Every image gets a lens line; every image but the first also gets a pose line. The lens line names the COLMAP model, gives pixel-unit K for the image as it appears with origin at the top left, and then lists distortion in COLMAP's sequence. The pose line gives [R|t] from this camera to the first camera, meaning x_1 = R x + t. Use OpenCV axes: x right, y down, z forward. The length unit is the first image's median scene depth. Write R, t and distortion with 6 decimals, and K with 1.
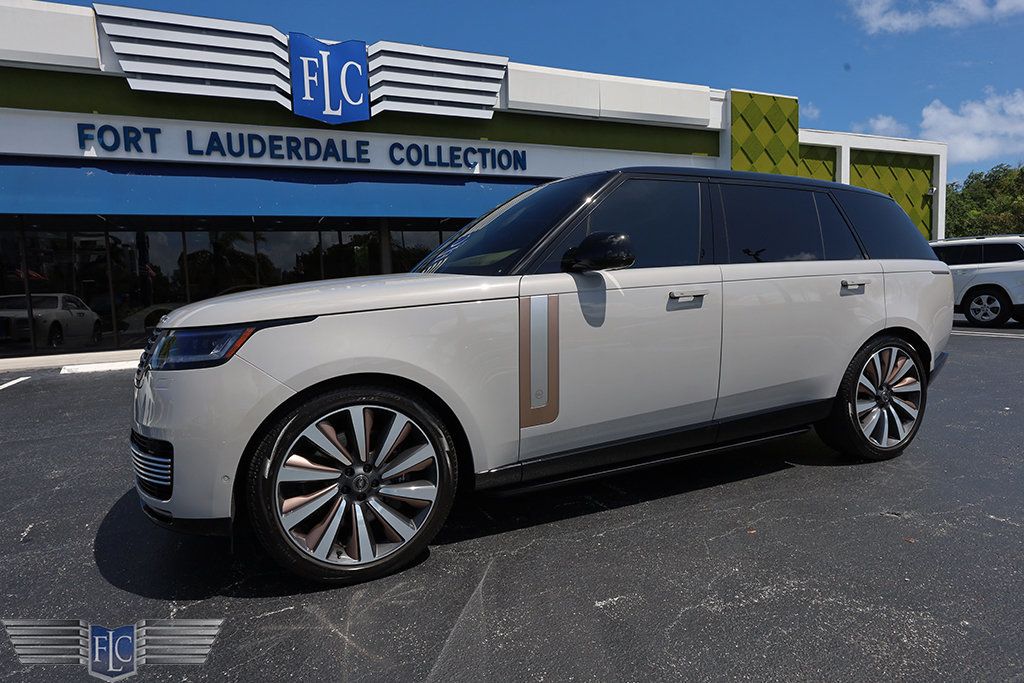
lens RADIAL K [[583.5, 0, 507.6], [0, 583.5, 345.0], [0, 0, 1]] dist [-0.002043, -0.000537]
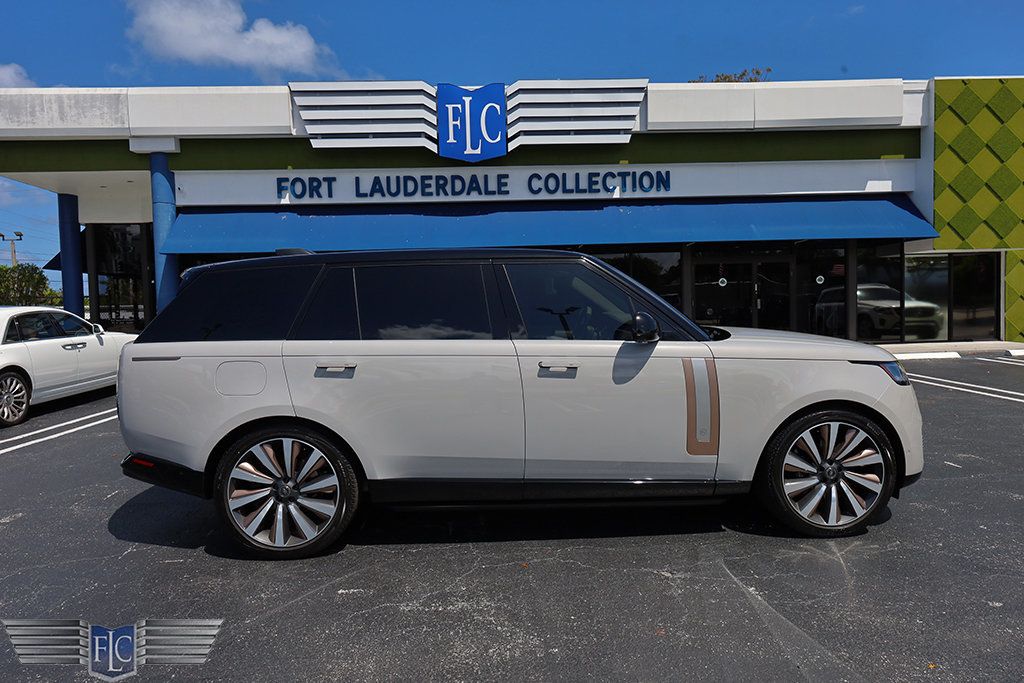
lens RADIAL K [[634.0, 0, 499.8], [0, 634.0, 333.6], [0, 0, 1]] dist [-0.000804, 0.010244]
pose [[0.934887, 0.025628, -0.354018, 0.168841], [-0.039858, 0.998661, -0.032964, -0.025185], [0.352700, 0.044928, 0.934657, -0.064247]]
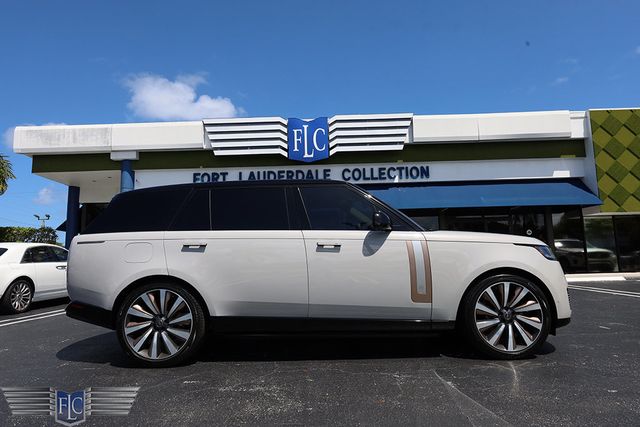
lens RADIAL K [[396.3, 0, 314.4], [0, 396.3, 212.0], [0, 0, 1]] dist [-0.000804, 0.010244]
pose [[0.914197, -0.040474, -0.403245, 0.202912], [-0.044635, 0.978892, -0.199445, 0.015606], [0.402805, 0.200331, 0.893093, -0.055719]]
